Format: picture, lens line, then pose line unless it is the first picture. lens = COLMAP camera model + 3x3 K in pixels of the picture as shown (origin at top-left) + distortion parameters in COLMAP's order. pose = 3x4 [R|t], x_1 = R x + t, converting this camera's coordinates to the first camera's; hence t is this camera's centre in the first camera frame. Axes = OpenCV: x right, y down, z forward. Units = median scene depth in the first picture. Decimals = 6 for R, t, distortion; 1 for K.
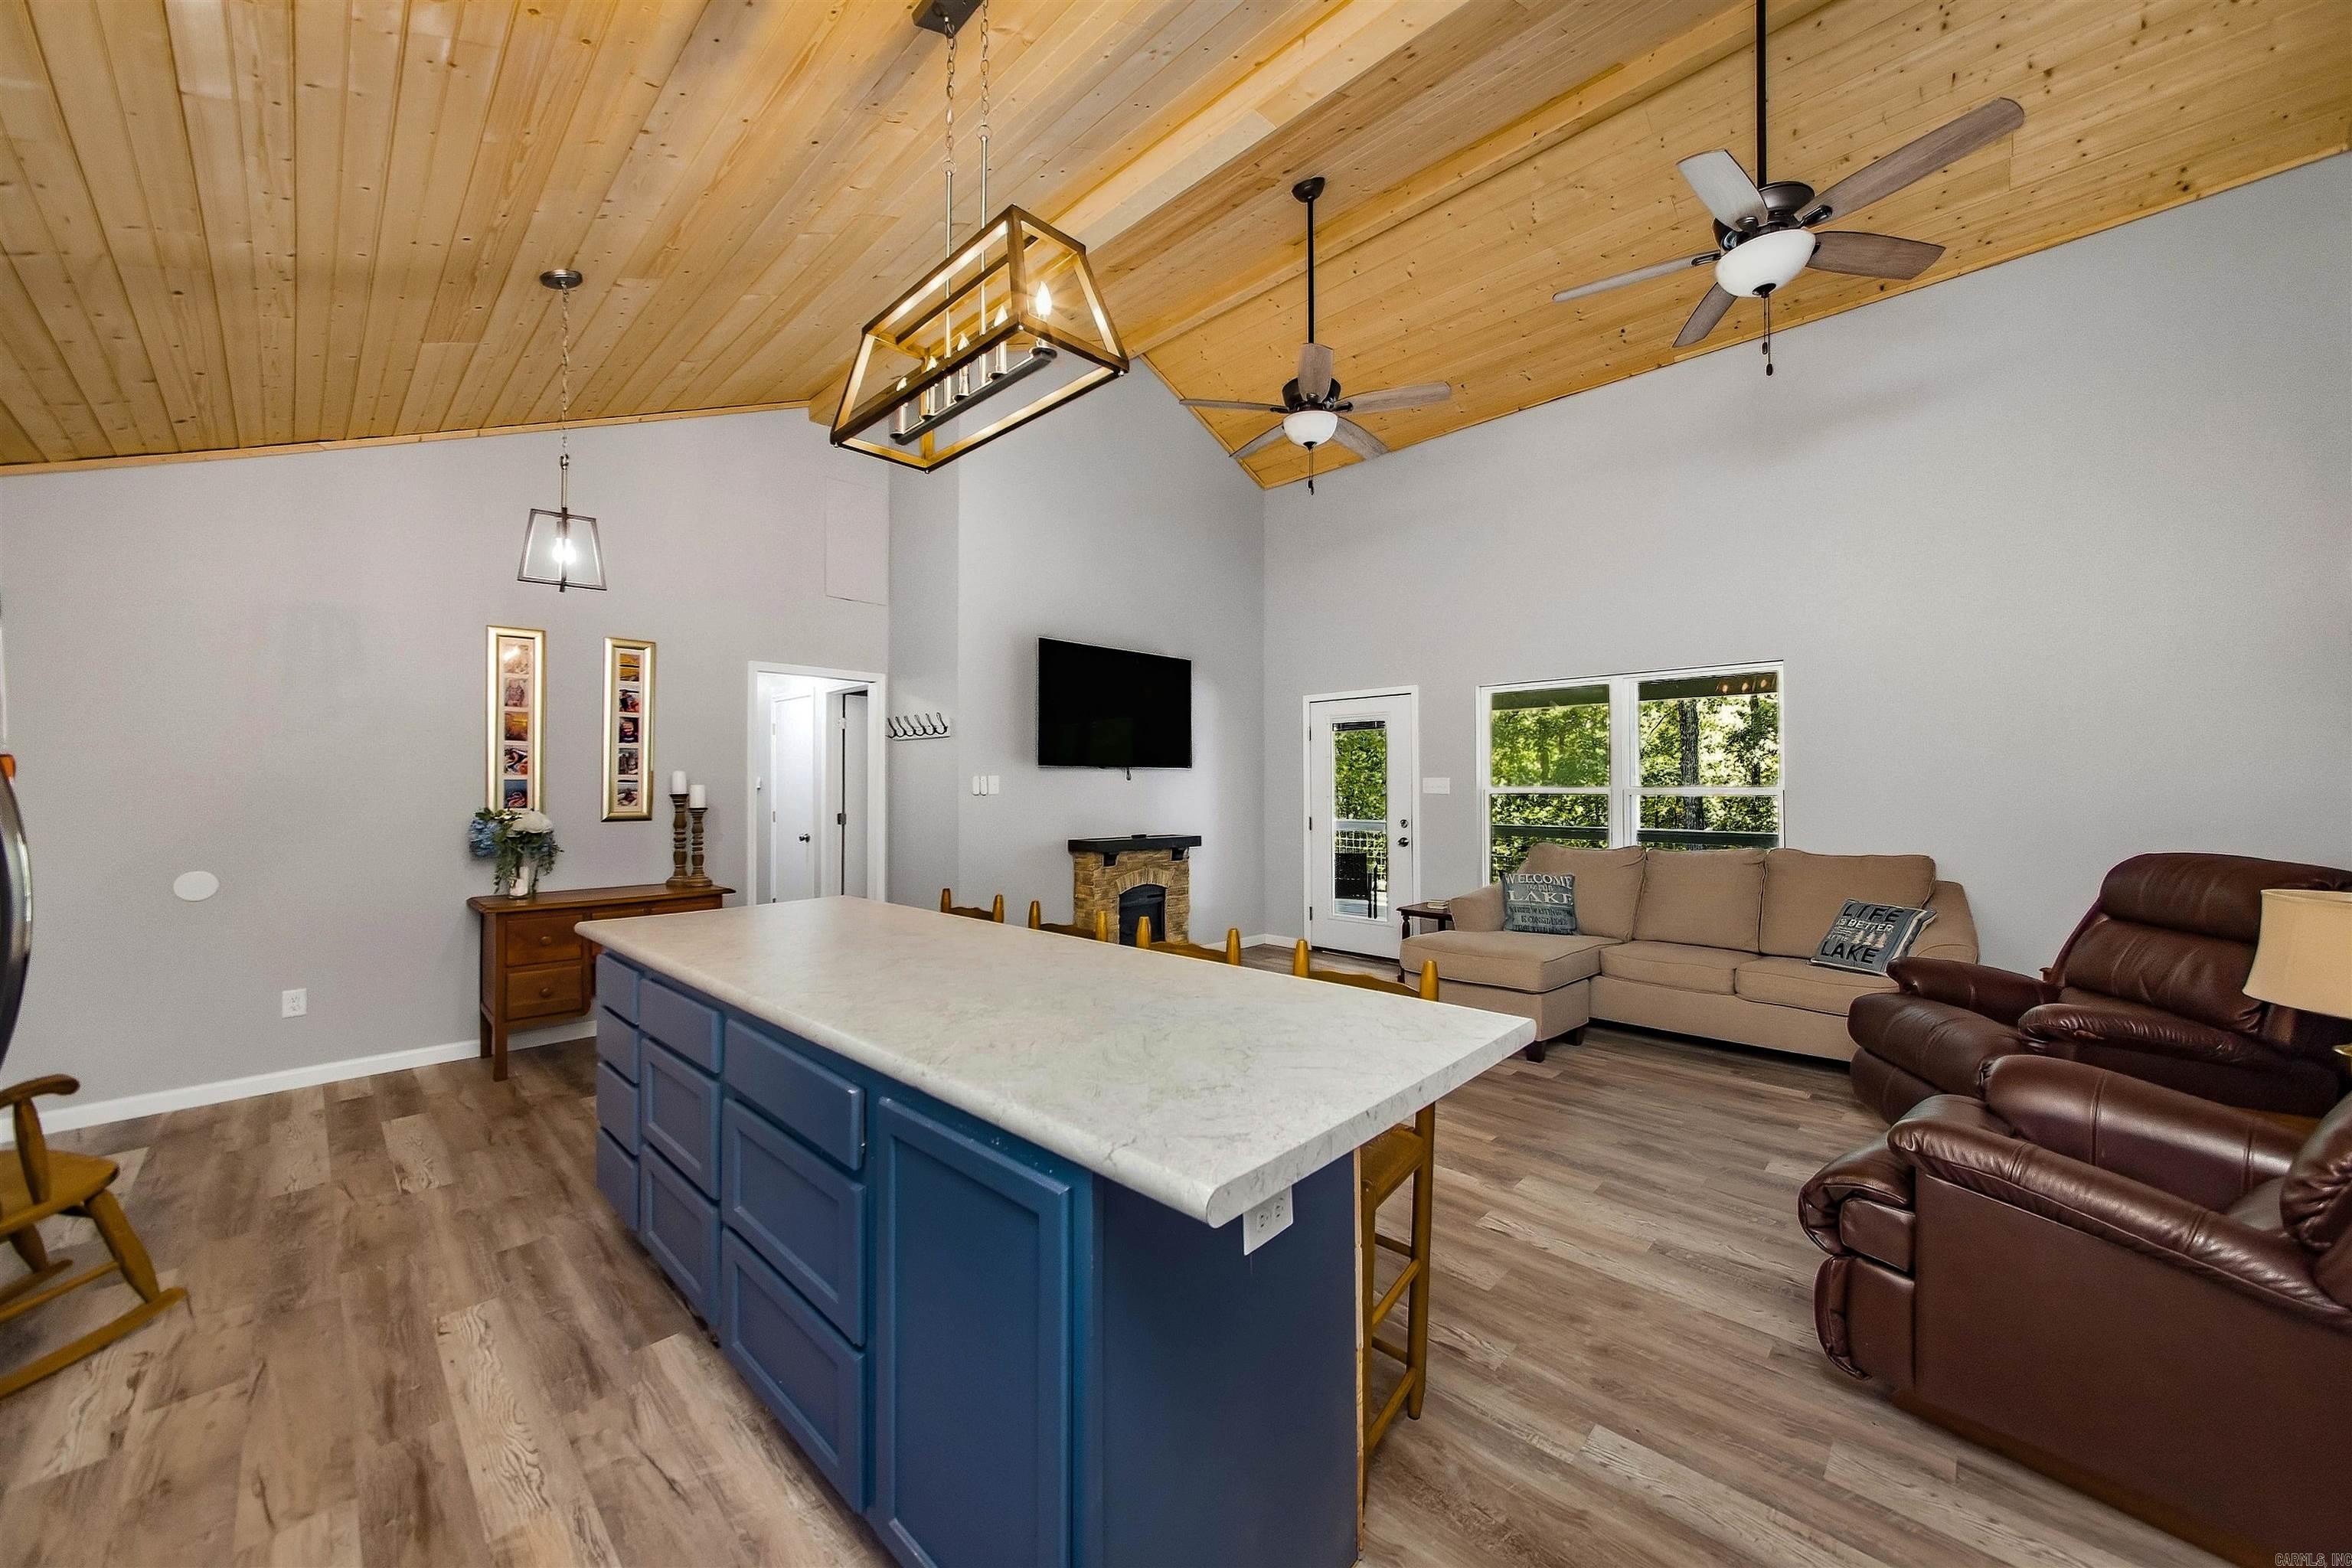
lens RADIAL K [[849.9, 0, 1177.8], [0, 849.9, 776.7], [0, 0, 1]] dist [0.001123, 0.000325]
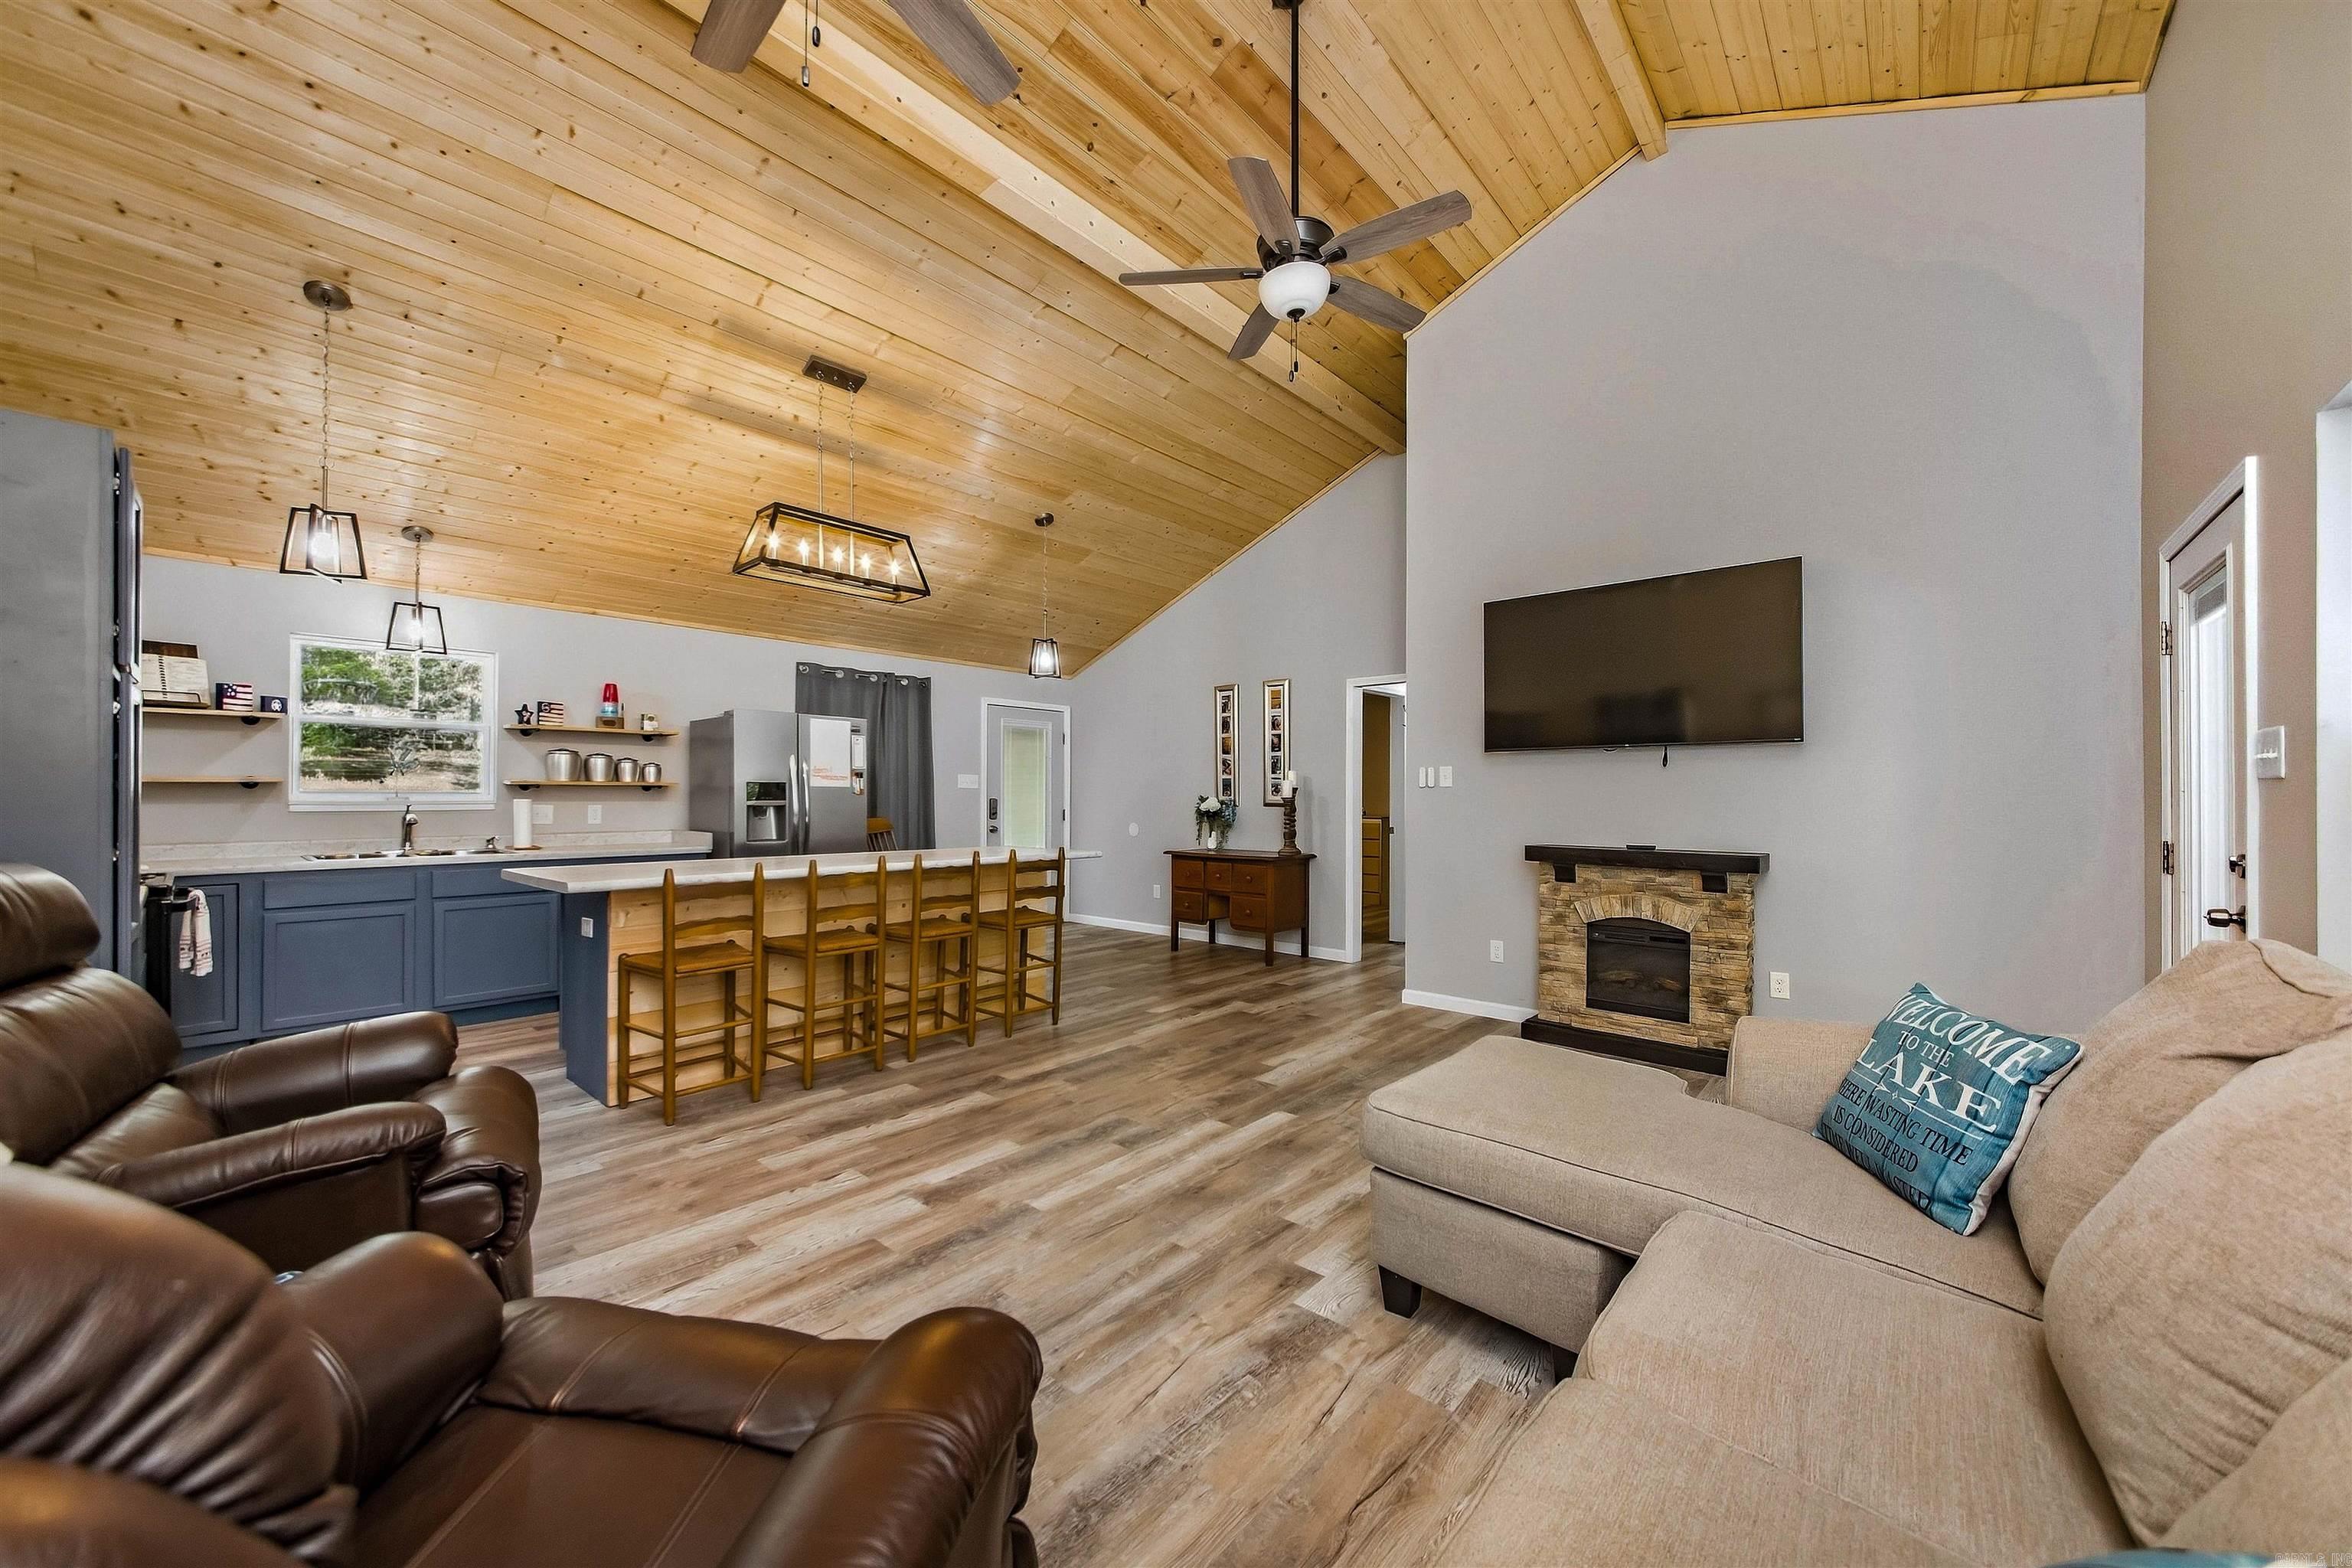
lens RADIAL K [[873.9, 0, 1168.0], [0, 873.9, 785.2], [0, 0, 1]] dist [-0.000899, -0.000074]
pose [[0.046818, -0.009544, -0.998858, 0.819234], [0.009681, 0.999912, -0.009100, 0.028268], [0.998857, -0.009244, 0.046906, 0.746953]]
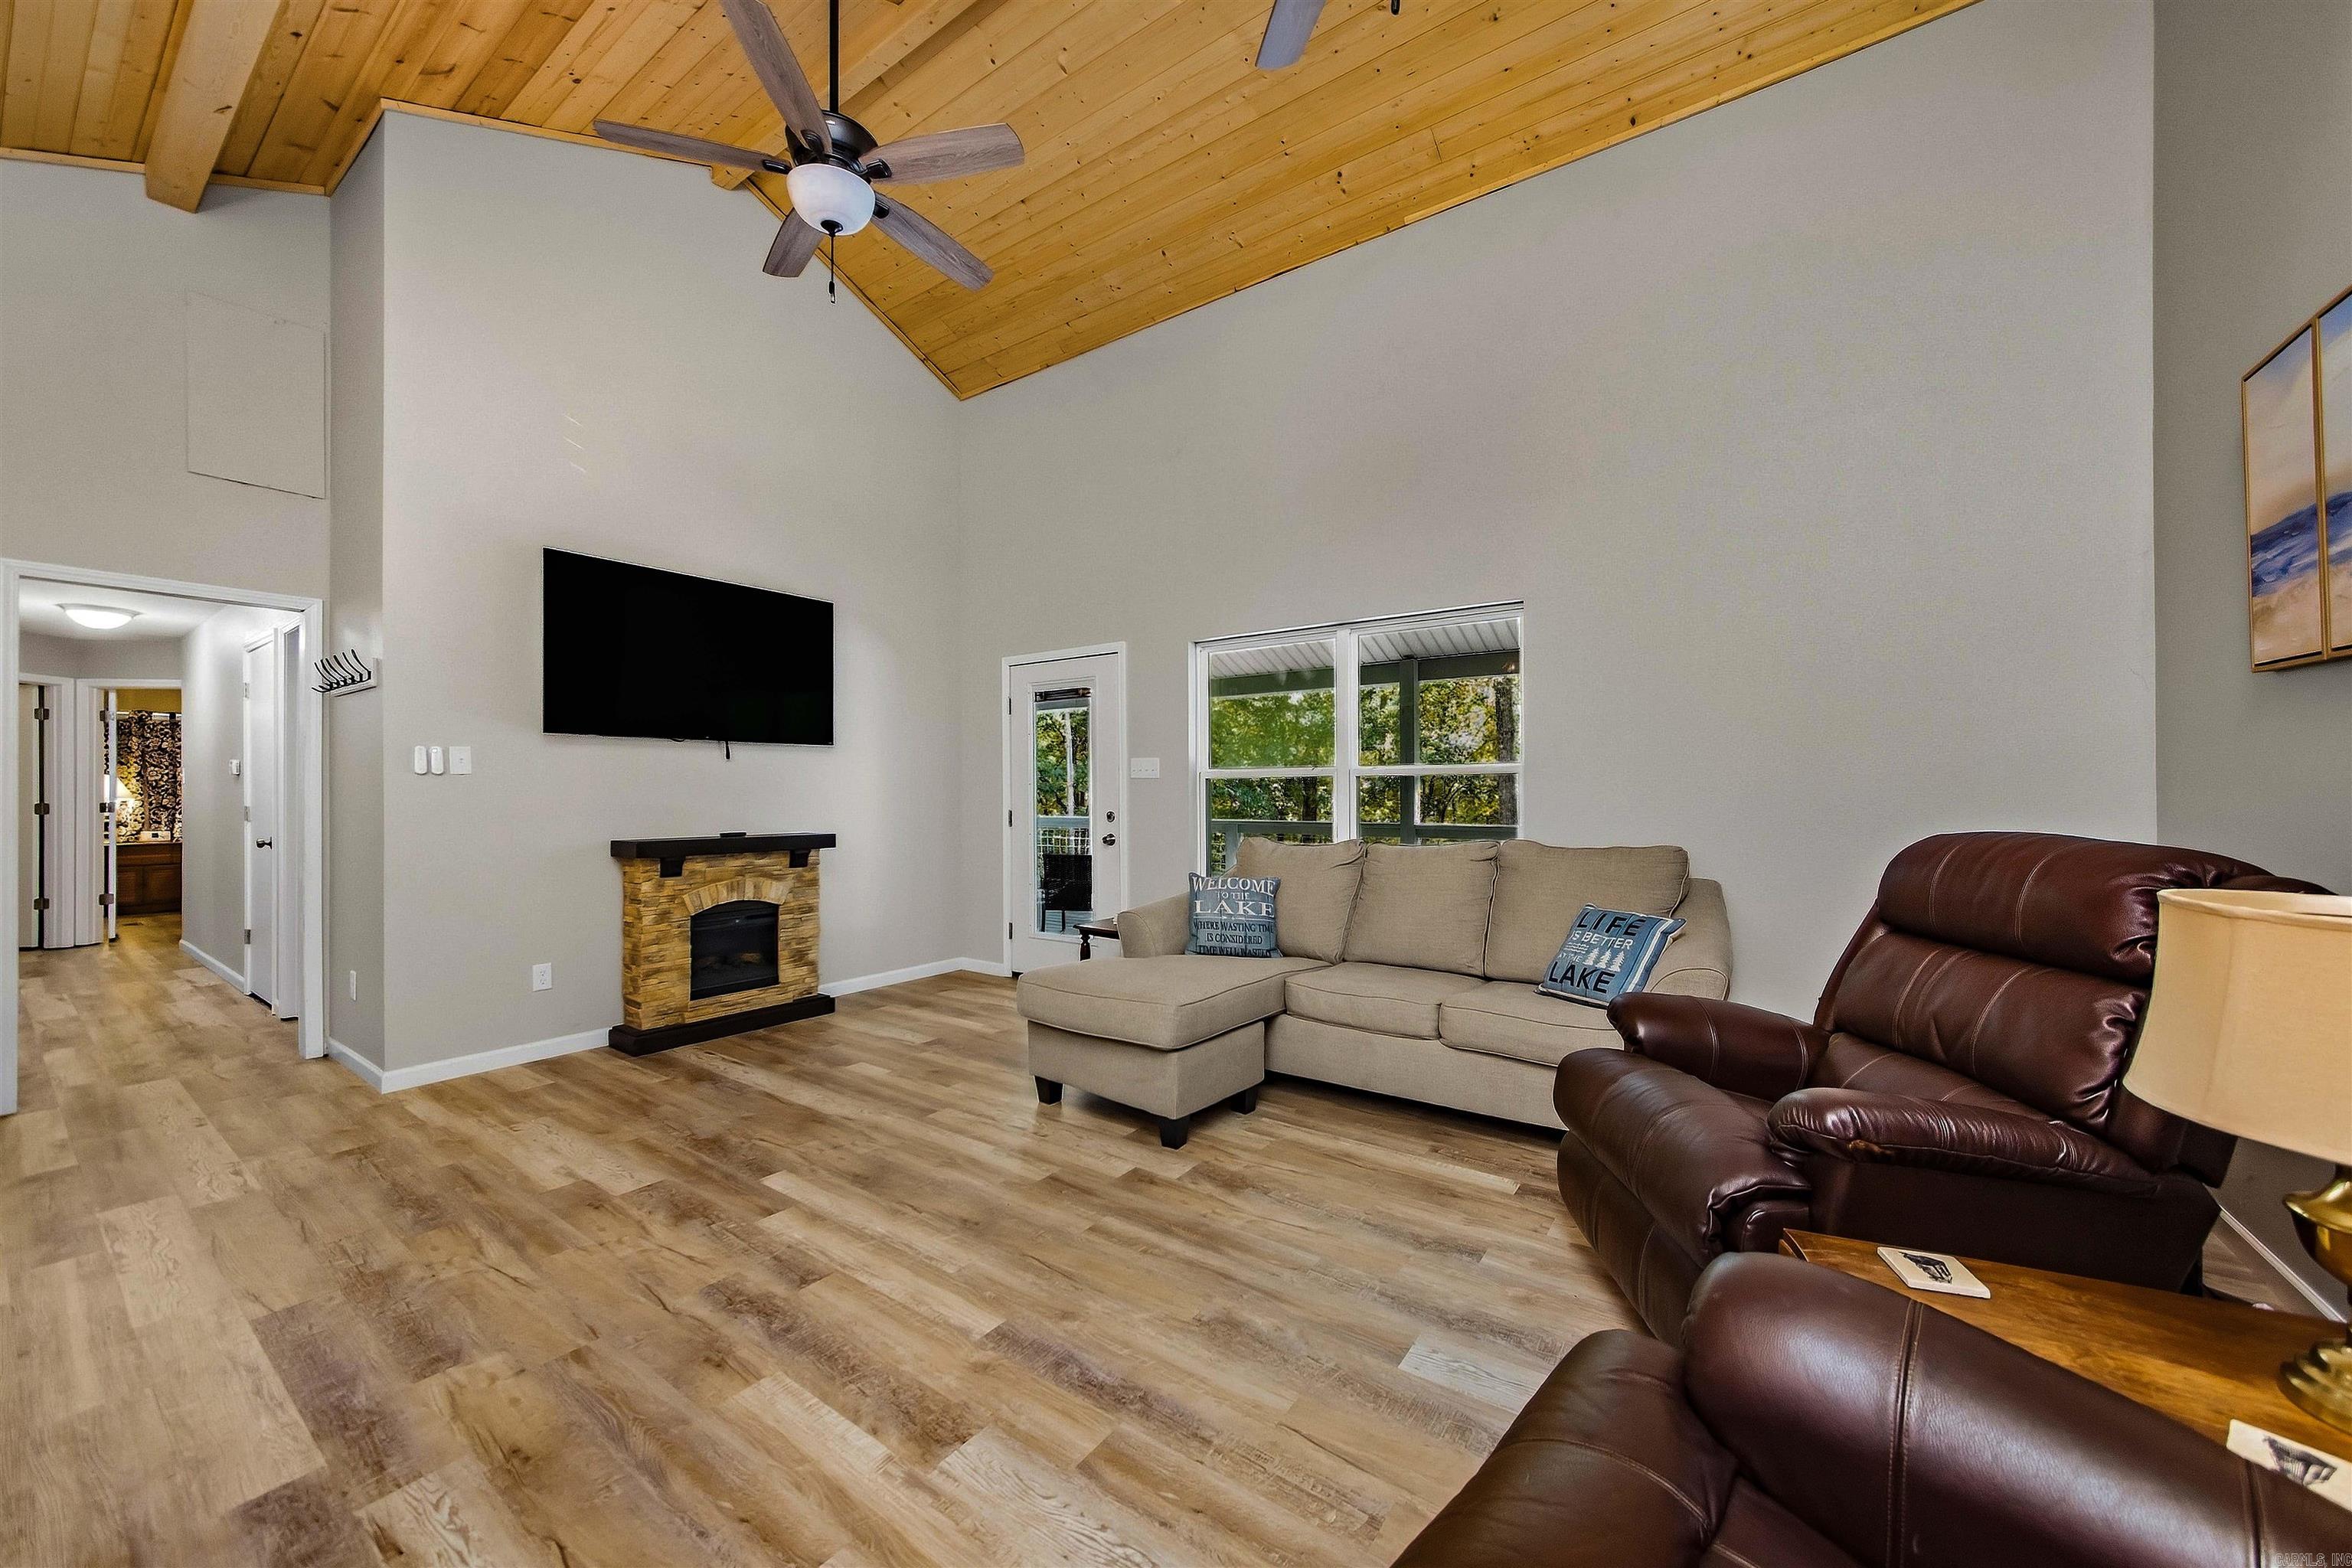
lens RADIAL K [[863.9, 0, 1176.0], [0, 863.9, 784.0], [0, 0, 1]] dist [-0.001043, -0.000040]
pose [[0.988433, -0.000585, 0.151658, 0.278375], [0.000136, 0.999996, 0.002967, 0.030641], [-0.151659, -0.002912, 0.988429, 0.264987]]
